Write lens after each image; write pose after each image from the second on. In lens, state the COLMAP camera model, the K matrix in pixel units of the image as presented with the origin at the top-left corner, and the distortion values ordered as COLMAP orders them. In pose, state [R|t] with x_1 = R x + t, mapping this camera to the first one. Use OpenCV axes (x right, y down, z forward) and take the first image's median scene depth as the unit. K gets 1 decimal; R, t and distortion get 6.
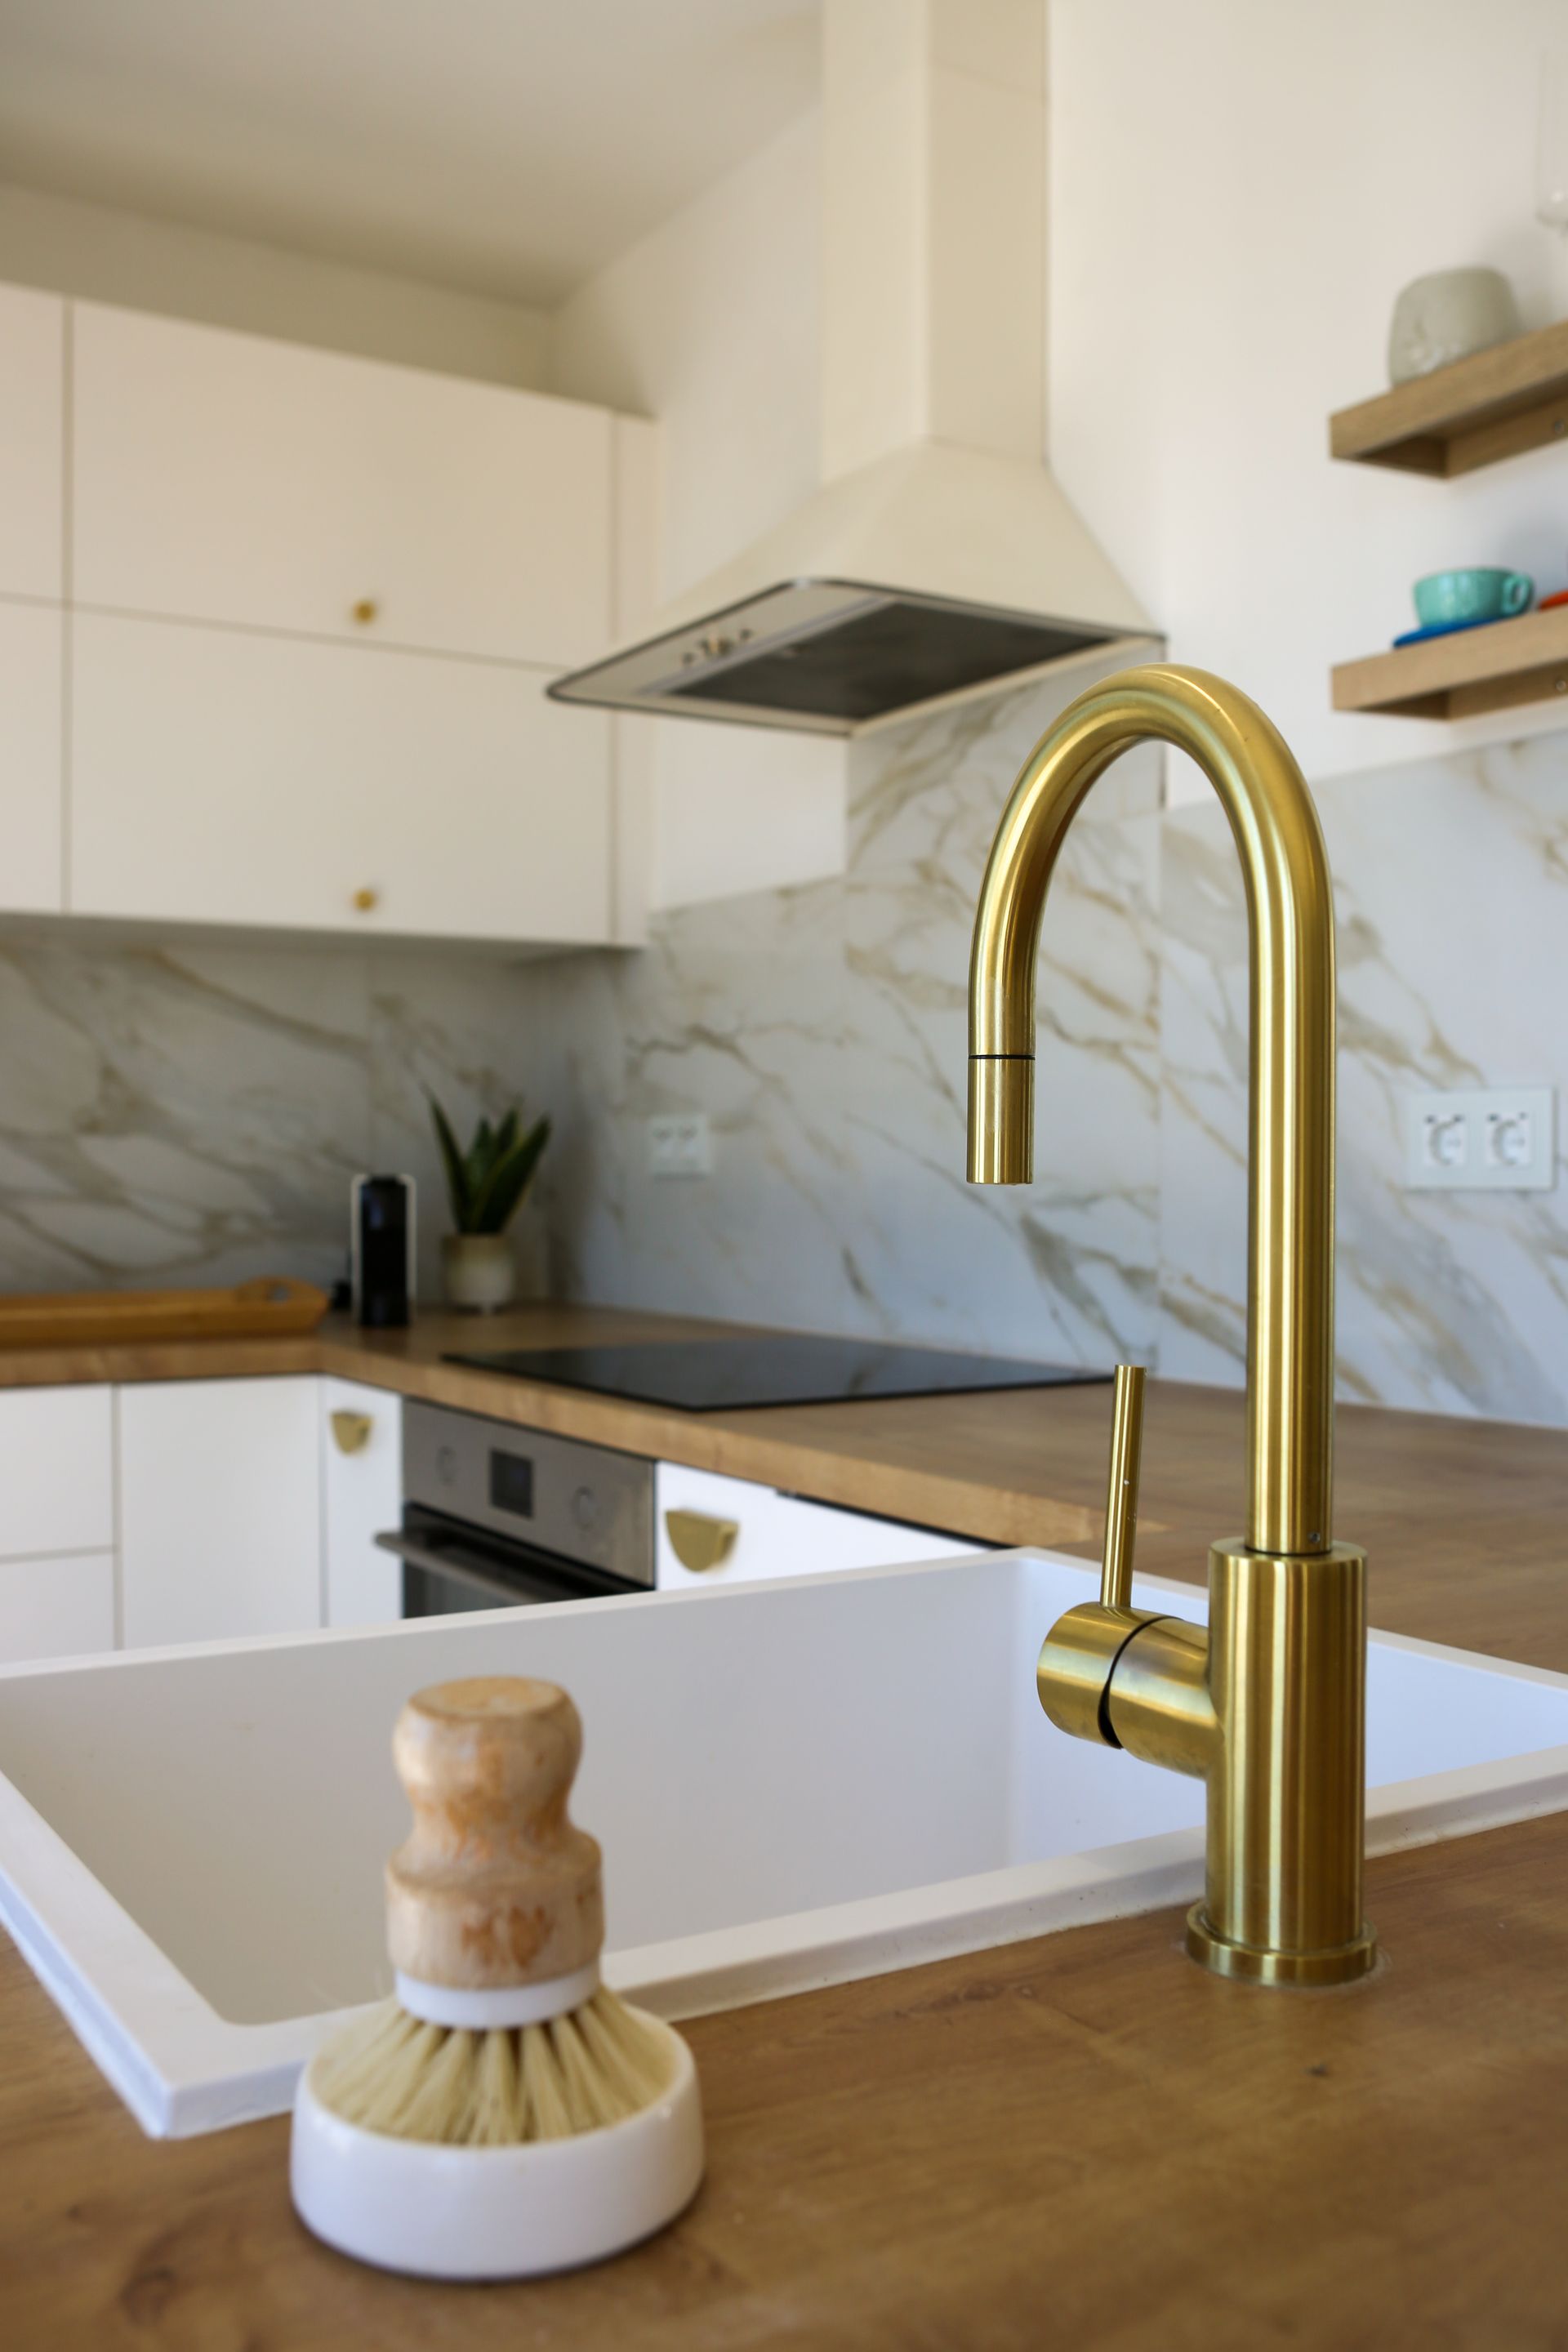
lens RADIAL K [[2107.3, 0, 774.8], [0, 2107.3, 1199.1], [0, 0, 1]] dist [-0.069714, -0.000958]
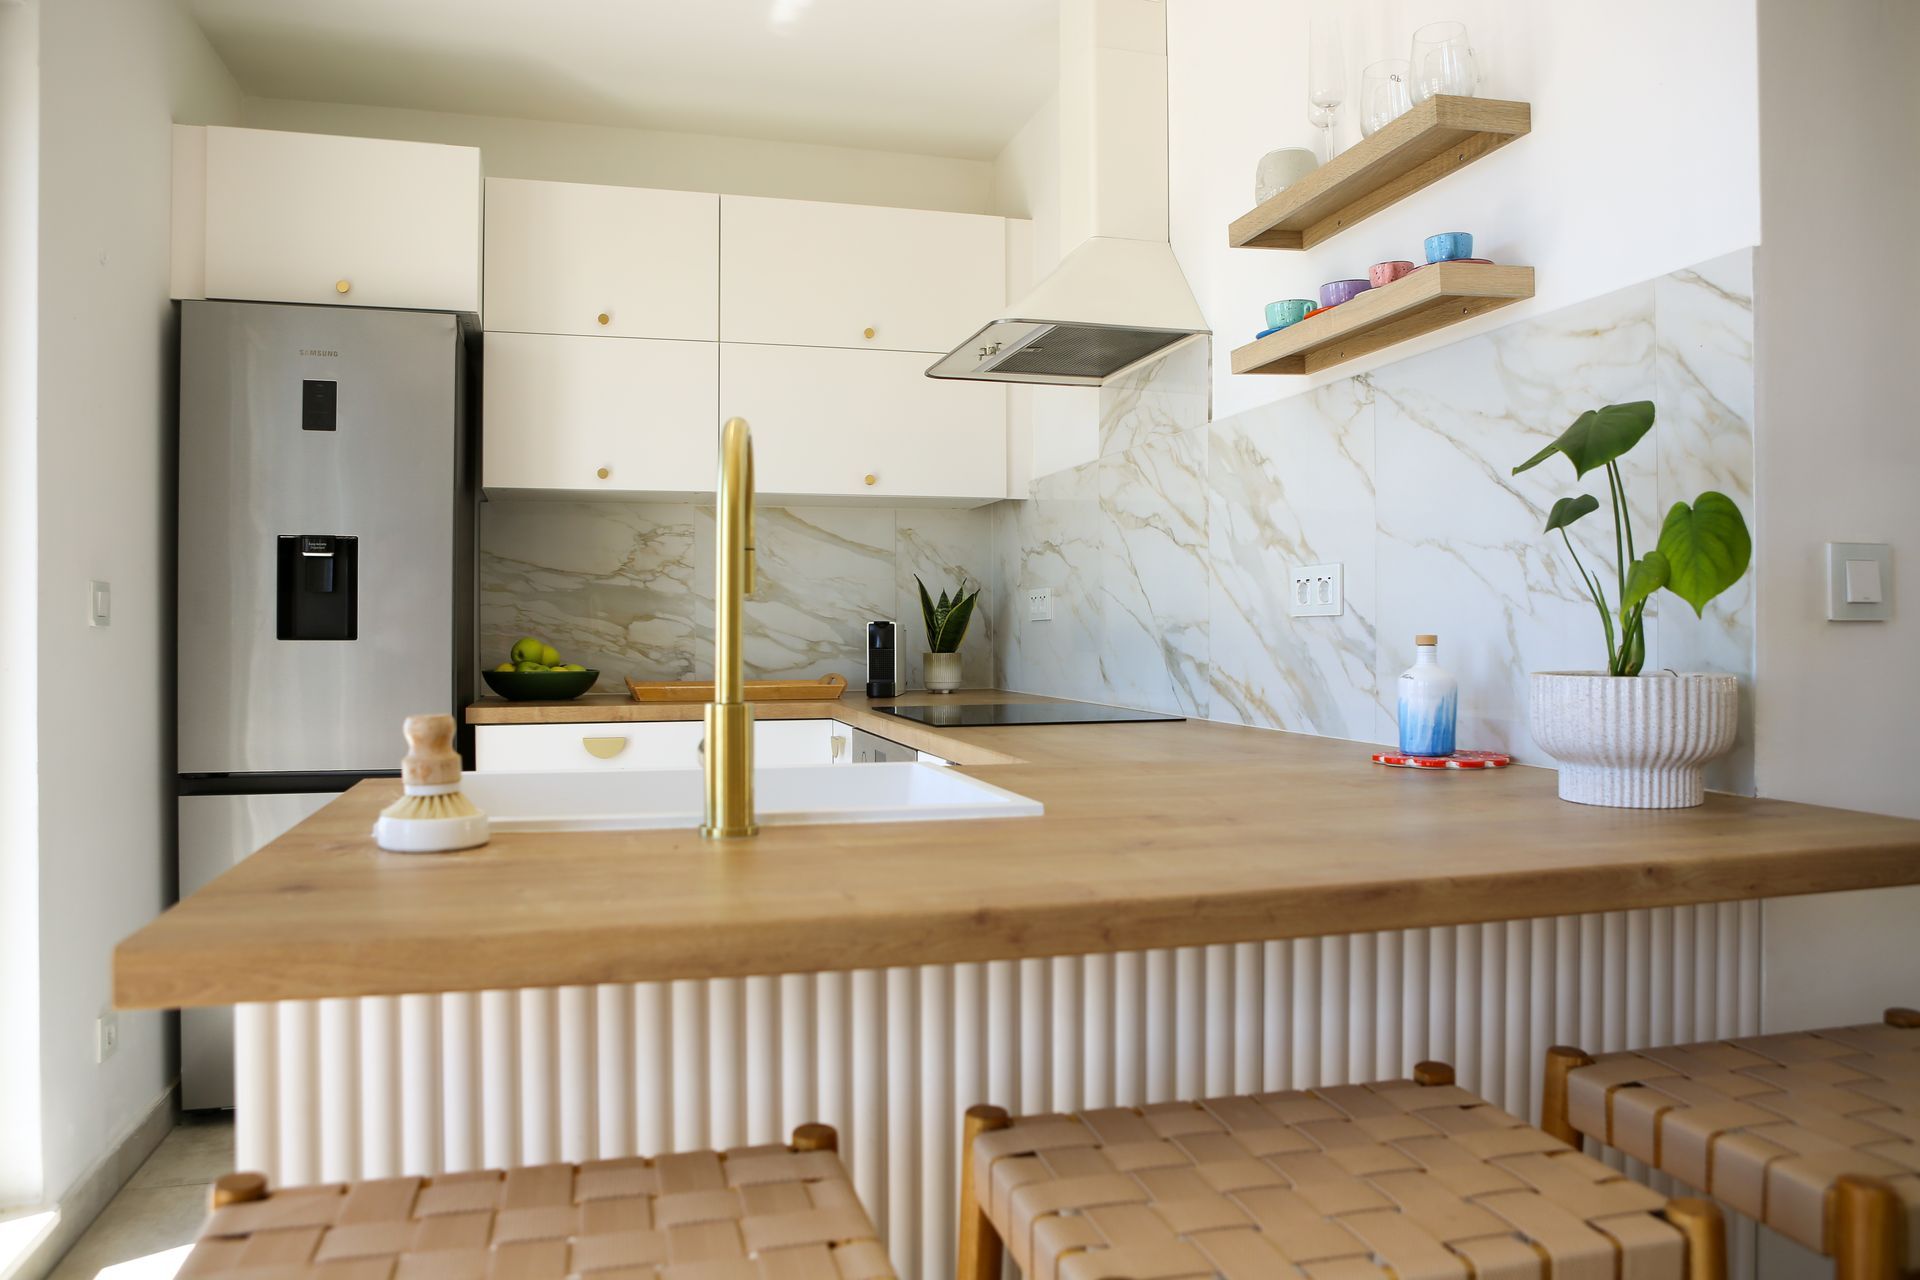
lens RADIAL K [[1349.8, 0, 966.4], [0, 1349.8, 632.7], [0, 0, 1]] dist [-0.095921, -0.000721]
pose [[0.959214, -0.002443, -0.282669, 0.286000], [-0.002070, 0.999875, -0.015666, 0.022802], [0.282672, 0.015612, 0.959089, -0.207267]]
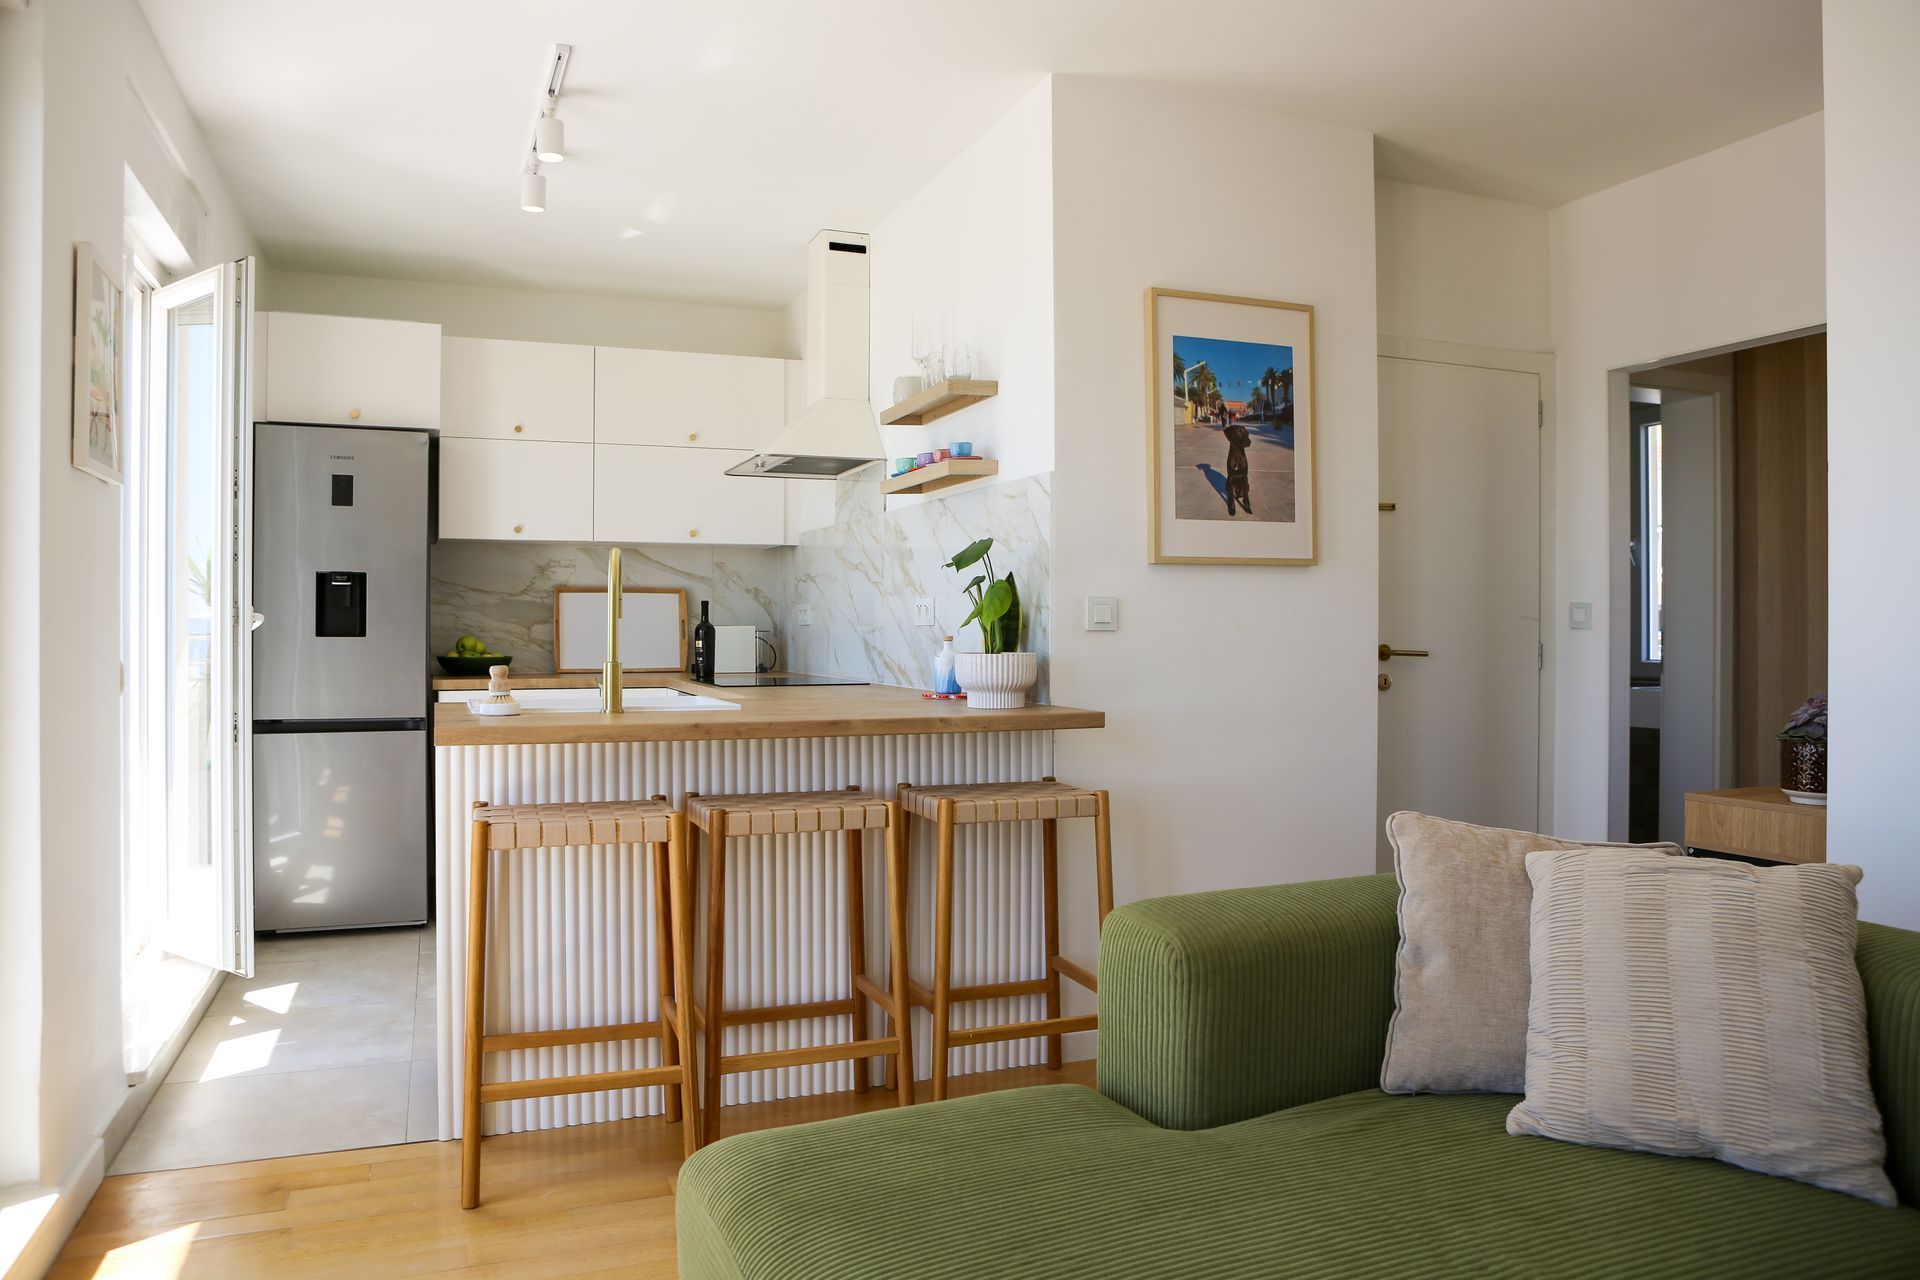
lens RADIAL K [[1349.8, 0, 967.6], [0, 1349.8, 628.3], [0, 0, 1]] dist [-0.095921, -0.000721]
pose [[0.983802, 0.000208, -0.179260, 0.624662], [-0.003454, 0.999836, -0.017794, 0.030814], [0.179227, 0.018125, 0.983641, -0.955068]]
